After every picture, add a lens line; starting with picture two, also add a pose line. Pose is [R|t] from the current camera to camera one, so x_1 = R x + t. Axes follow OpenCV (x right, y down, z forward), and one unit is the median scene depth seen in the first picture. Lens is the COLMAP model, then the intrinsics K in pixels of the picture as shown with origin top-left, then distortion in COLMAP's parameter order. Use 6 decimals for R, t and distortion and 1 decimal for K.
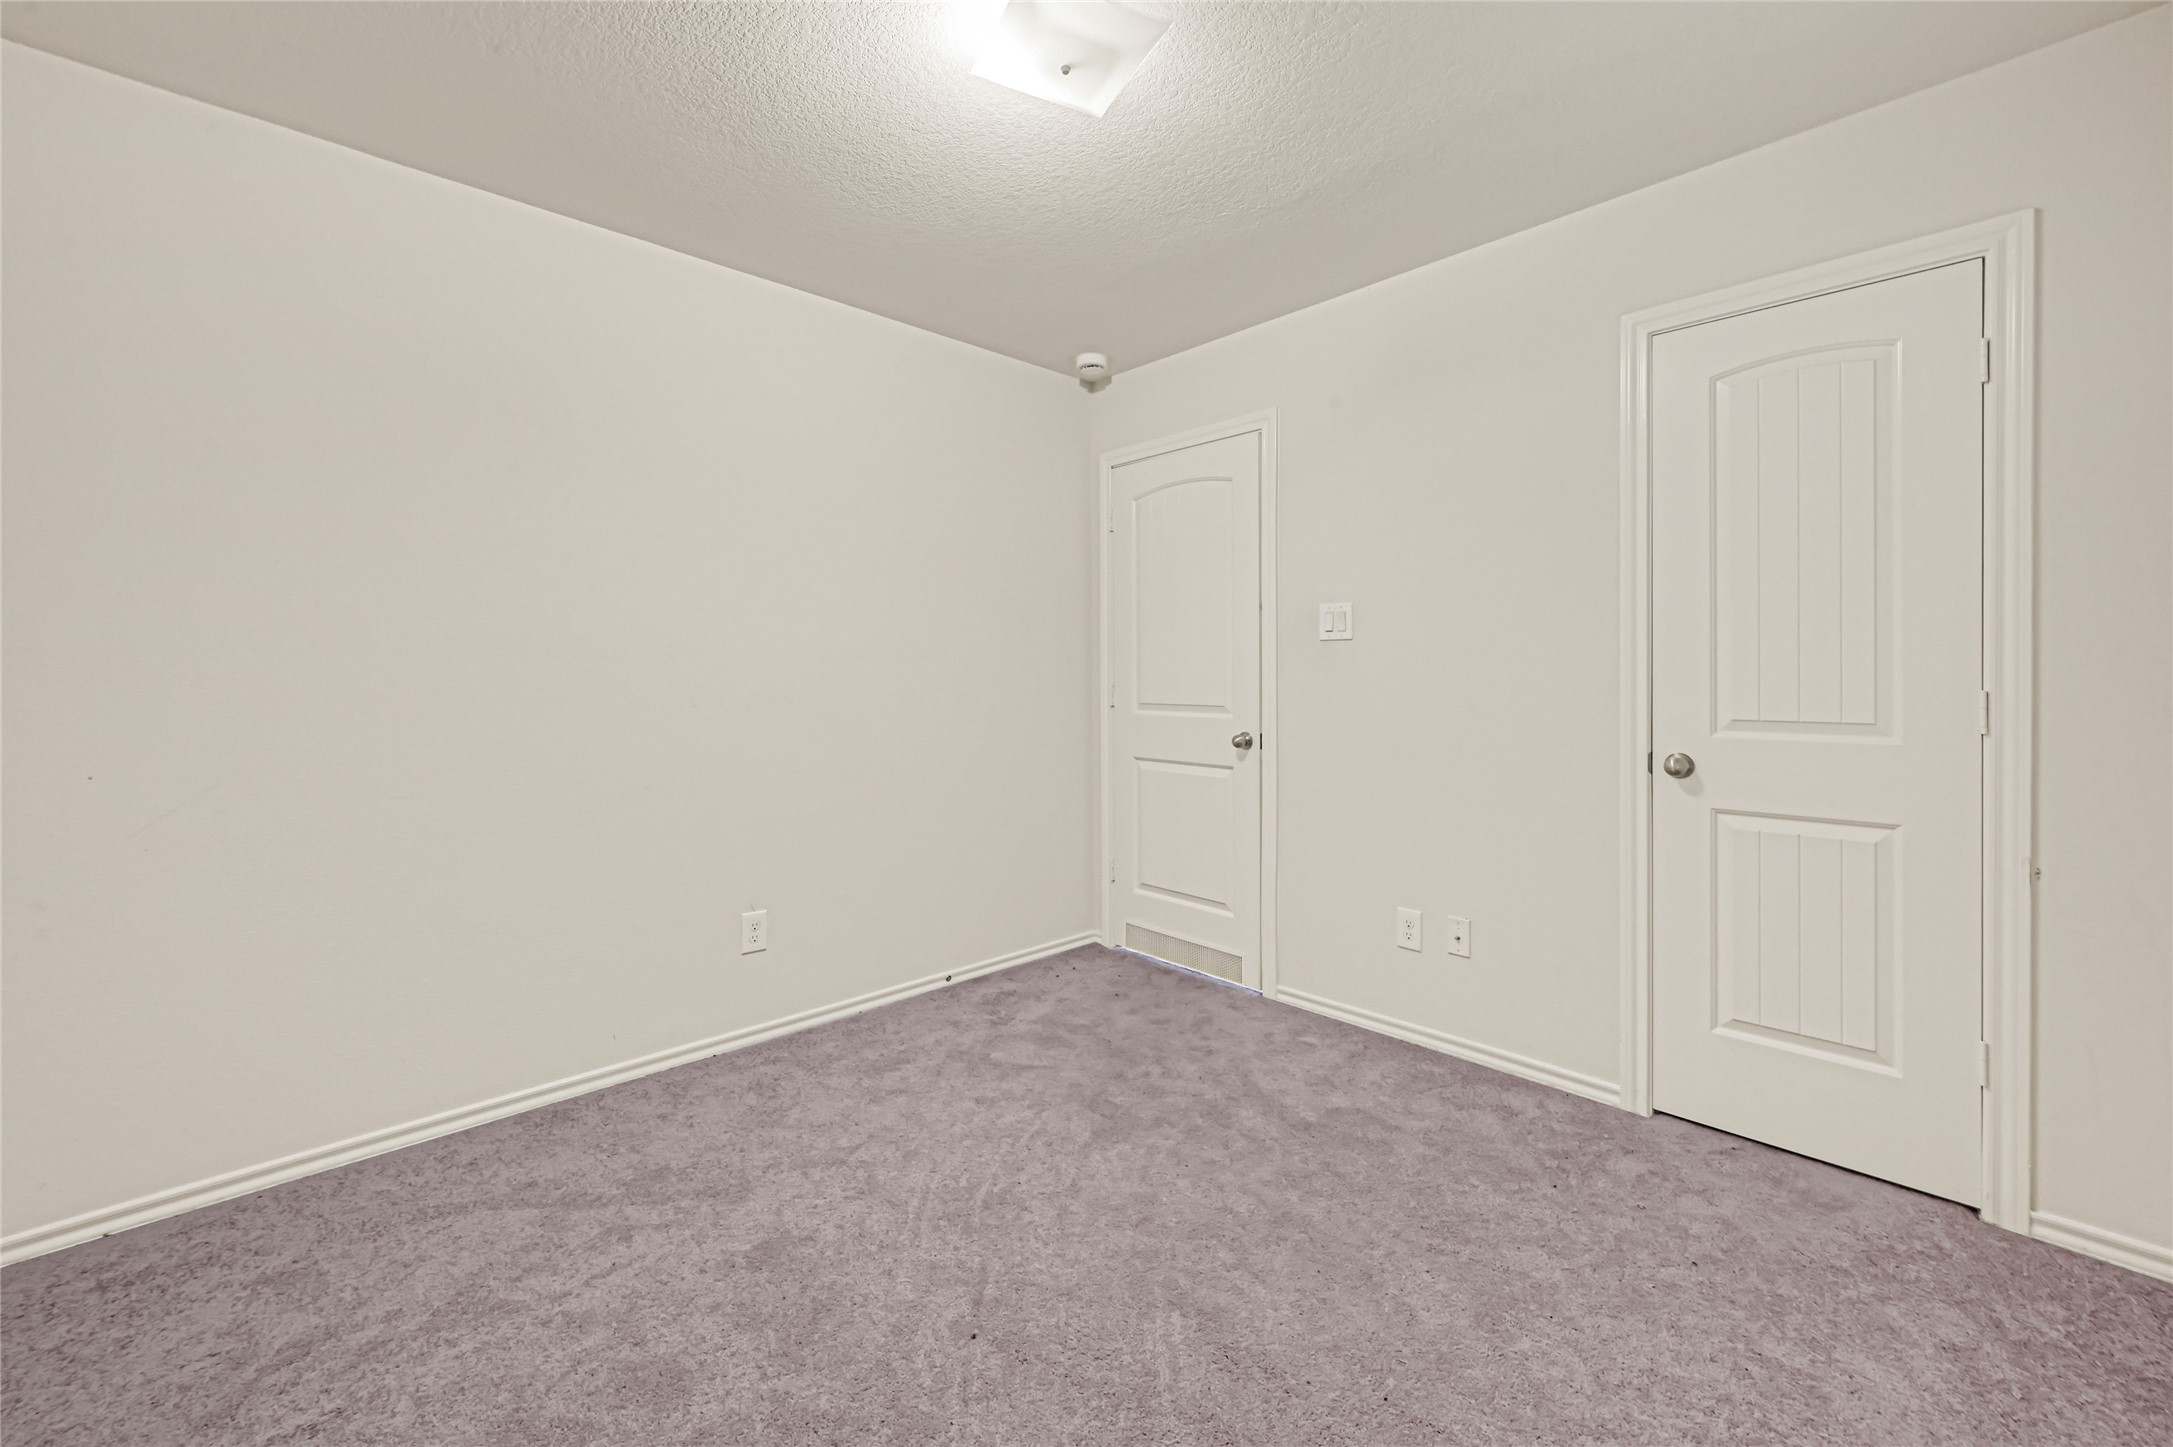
lens RADIAL K [[881.1, 0, 1093.3], [0, 881.1, 672.6], [0, 0, 1]] dist [0.000798, 0.000285]
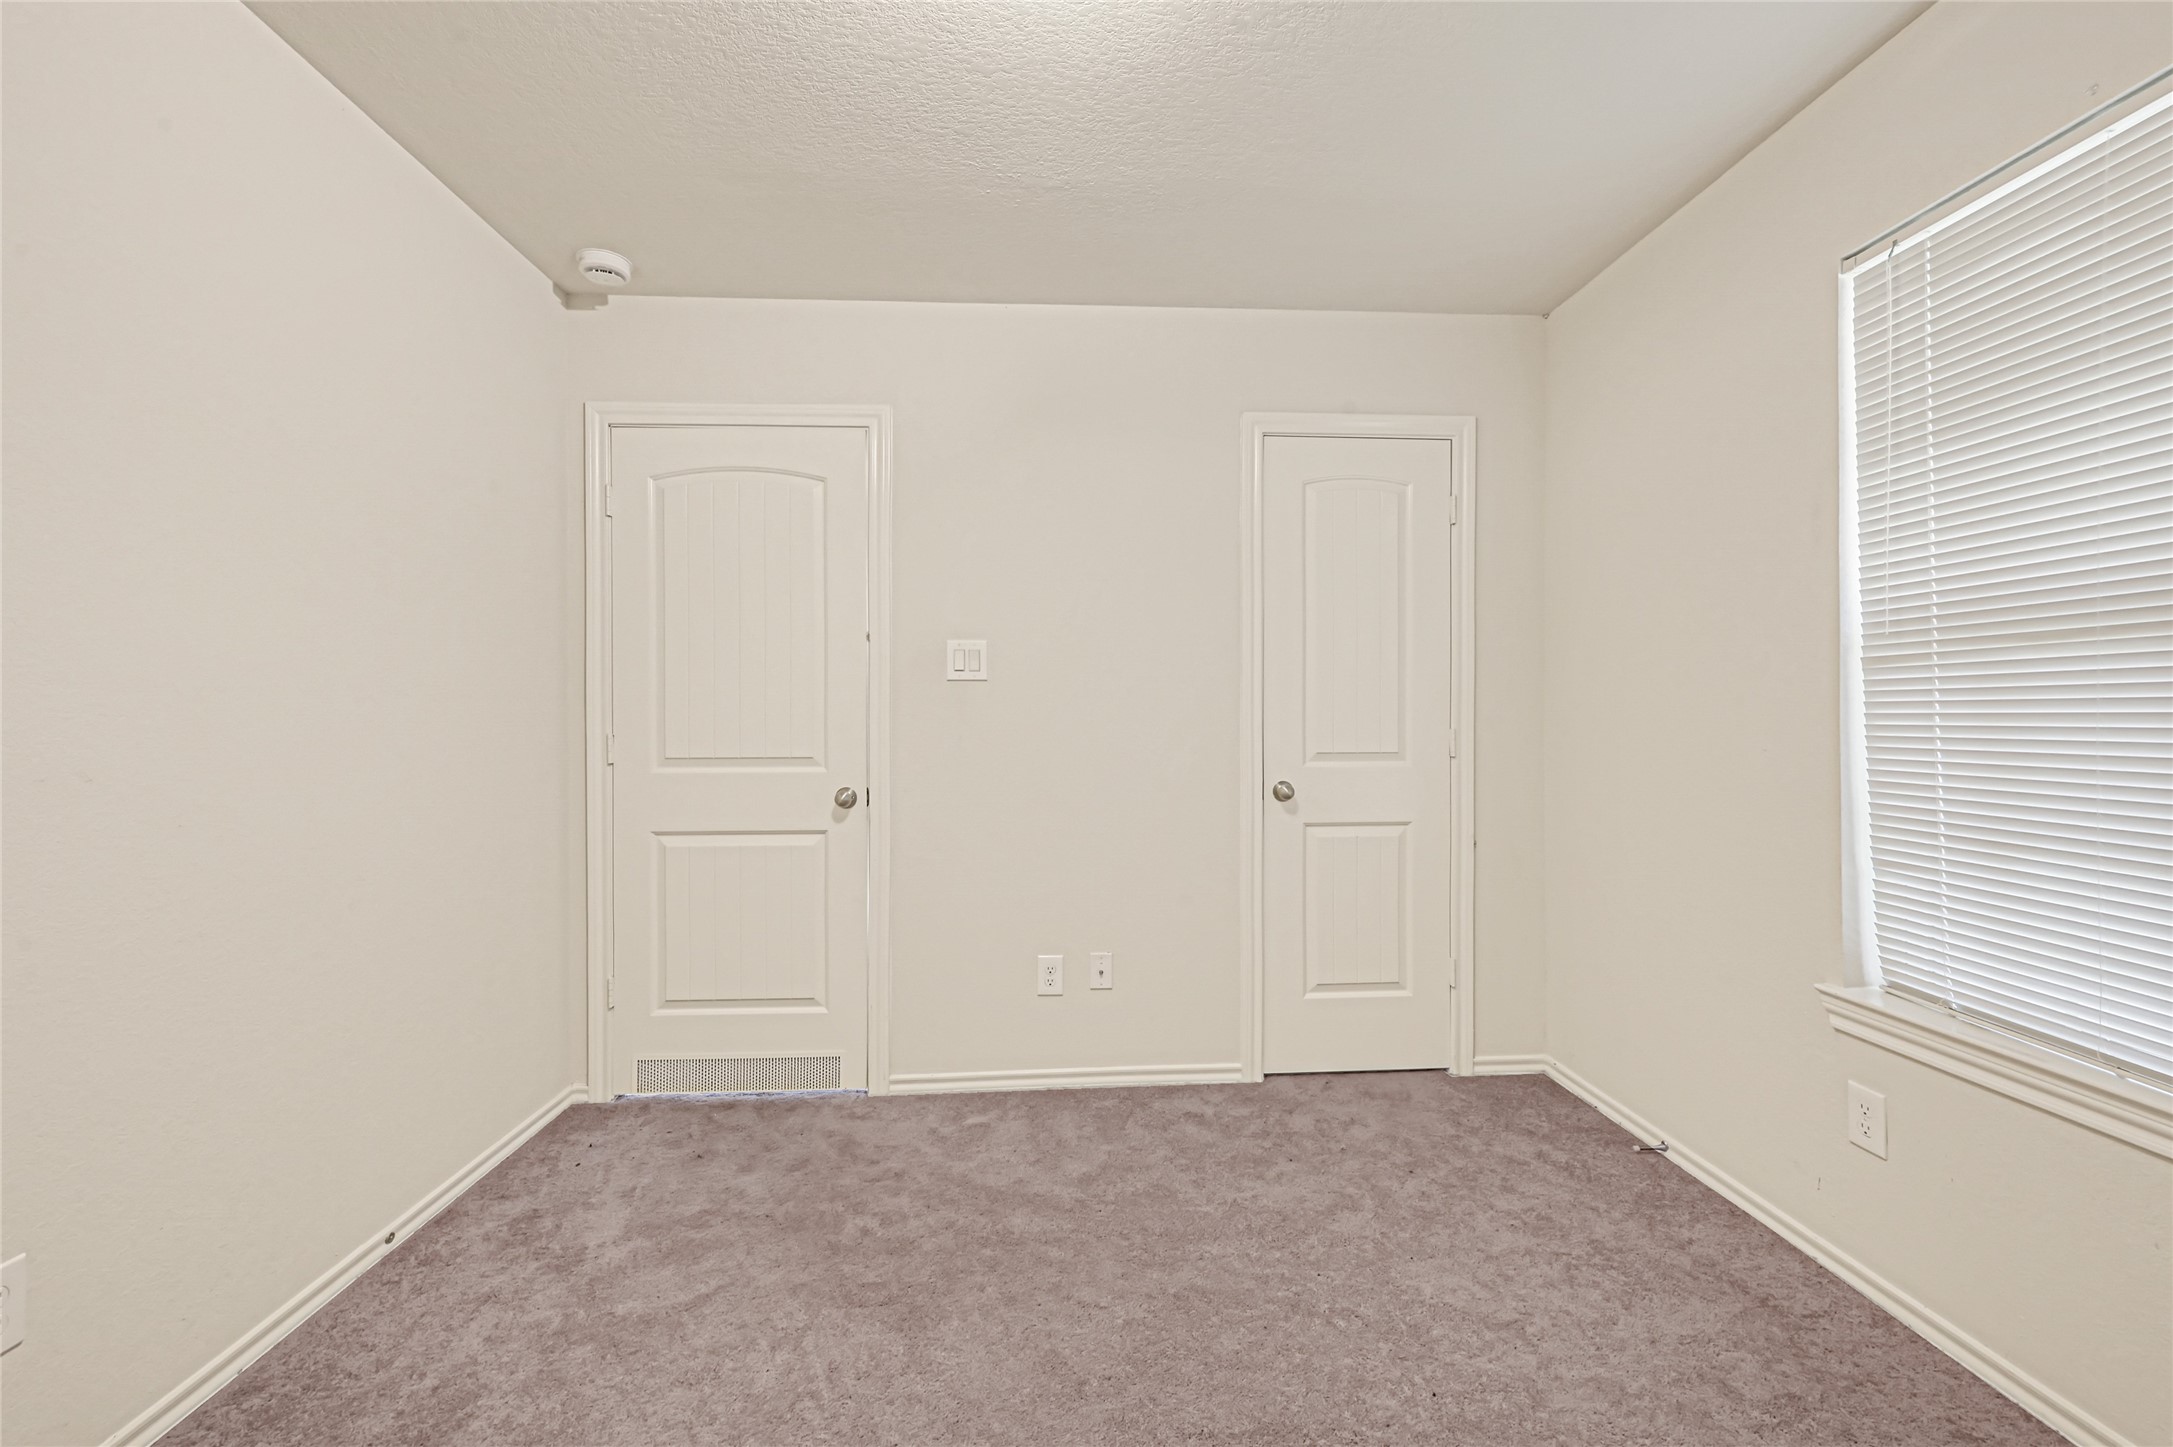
lens RADIAL K [[909.1, 0, 1093.4], [0, 909.1, 733.2], [0, 0, 1]] dist [0.002457, 0.000430]
pose [[0.644981, -0.015175, 0.764048, -0.388181], [0.000291, 0.999808, 0.019612, -0.000880], [-0.764199, -0.012427, 0.644861, 0.308772]]
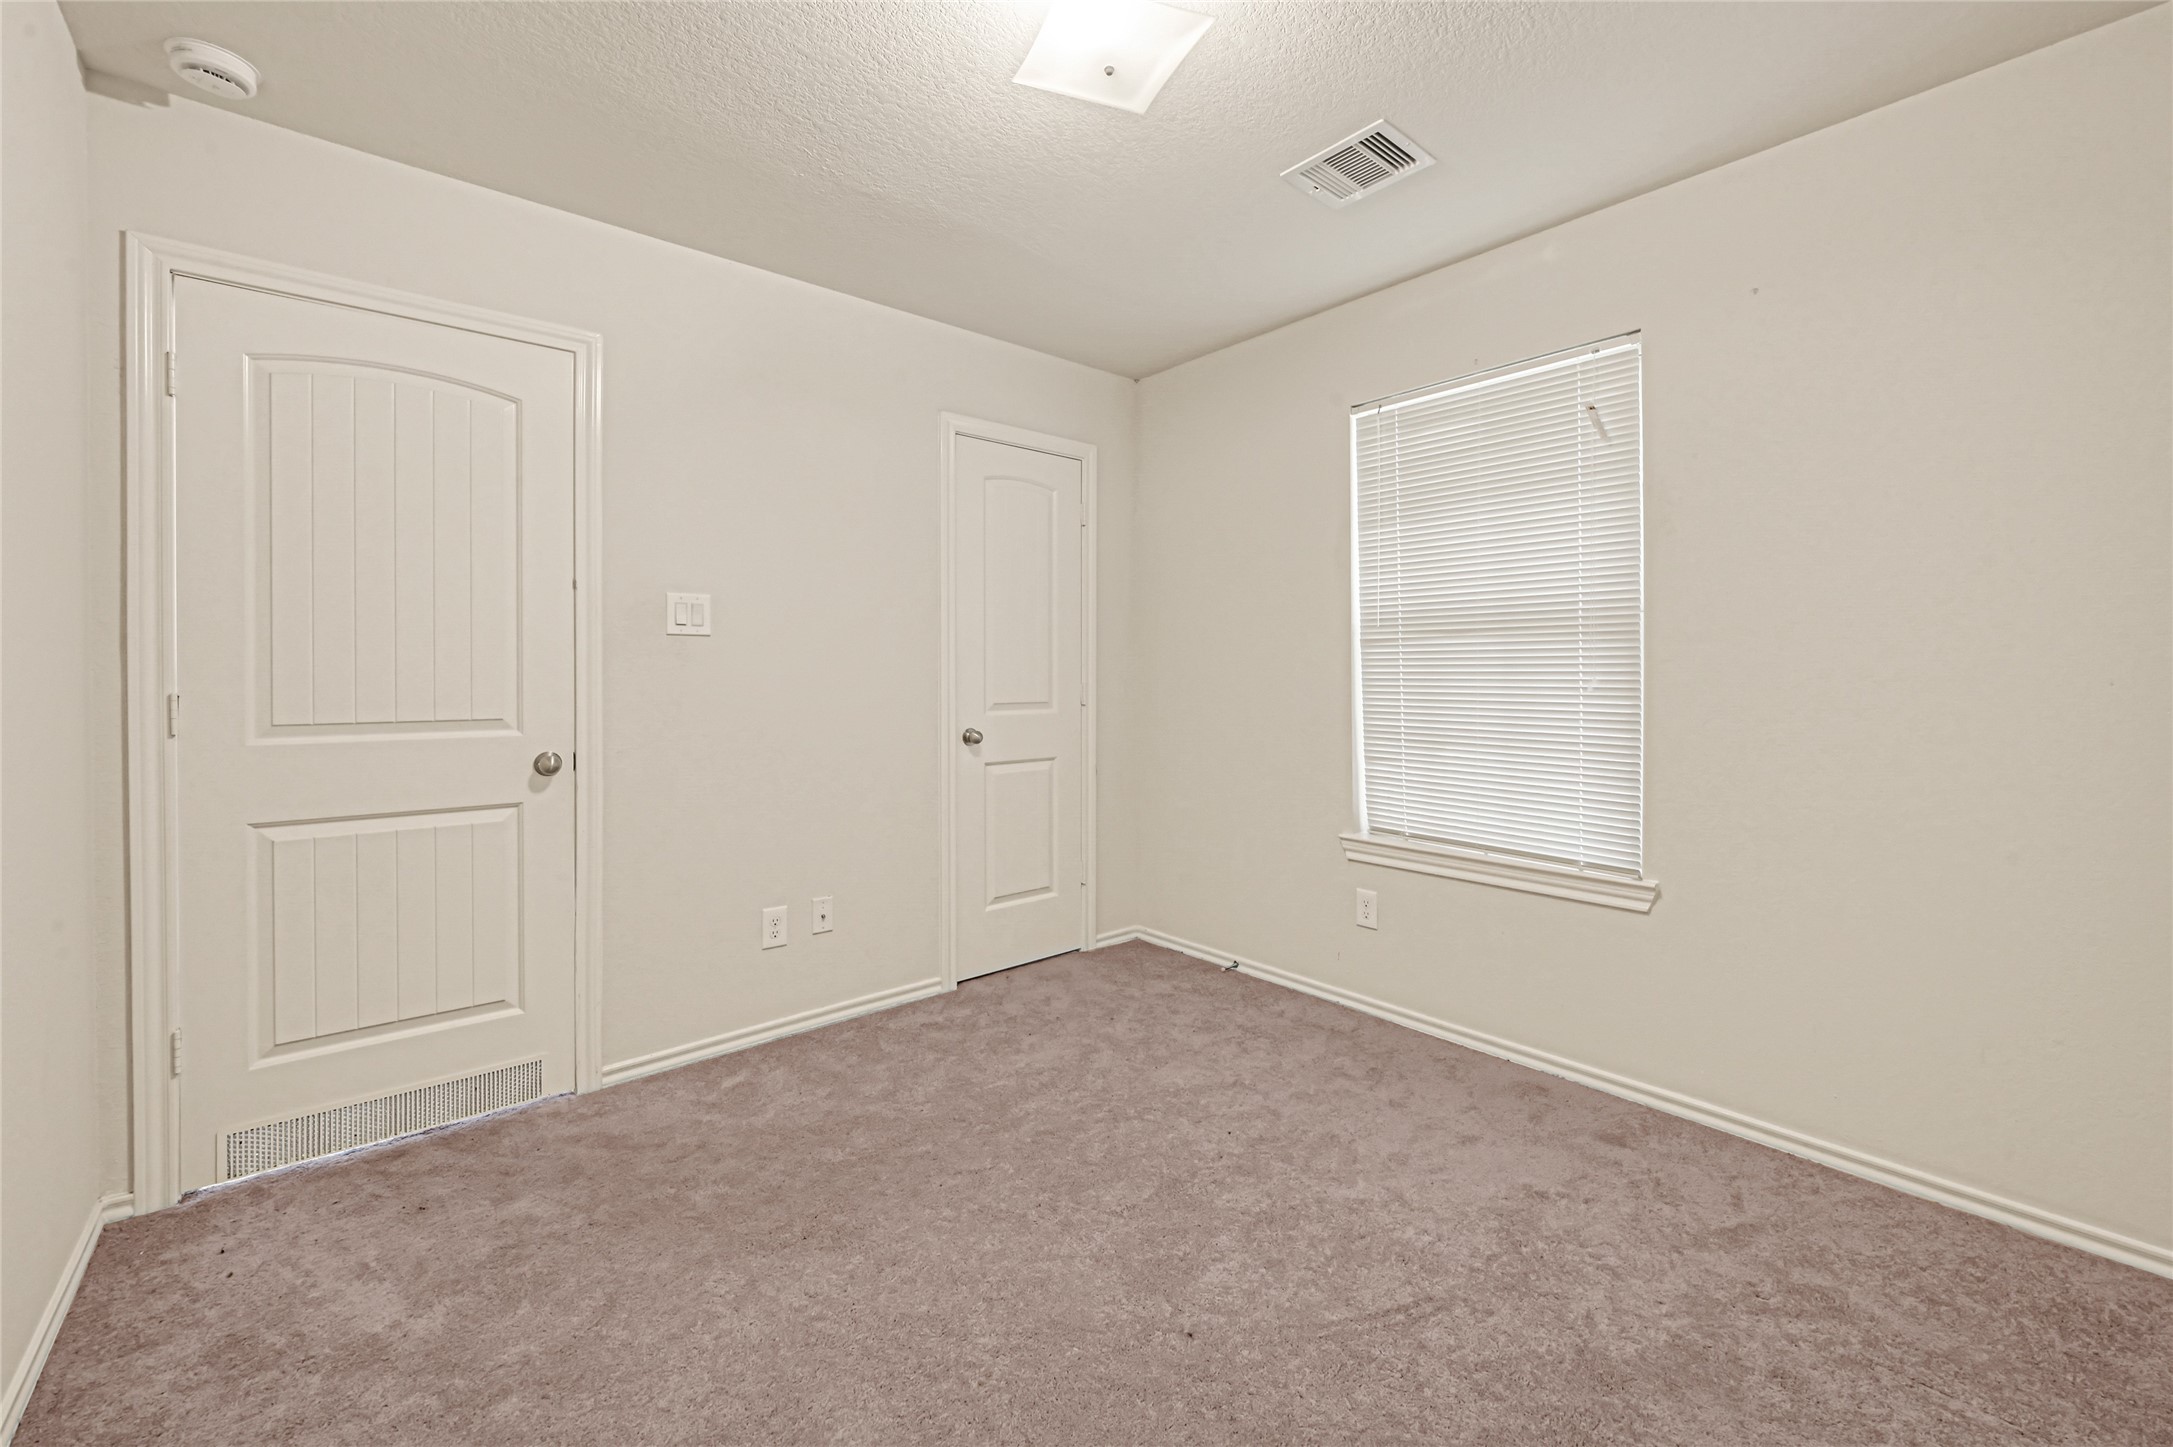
lens RADIAL K [[902.3, 0, 1081.5], [0, 902.3, 673.4], [0, 0, 1]] dist [-0.000274, 0.000046]
pose [[0.040906, 0.002220, 0.999161, -0.659025], [-0.001844, 0.999996, -0.002146, 0.003039], [-0.999161, -0.001755, 0.040910, 0.611445]]
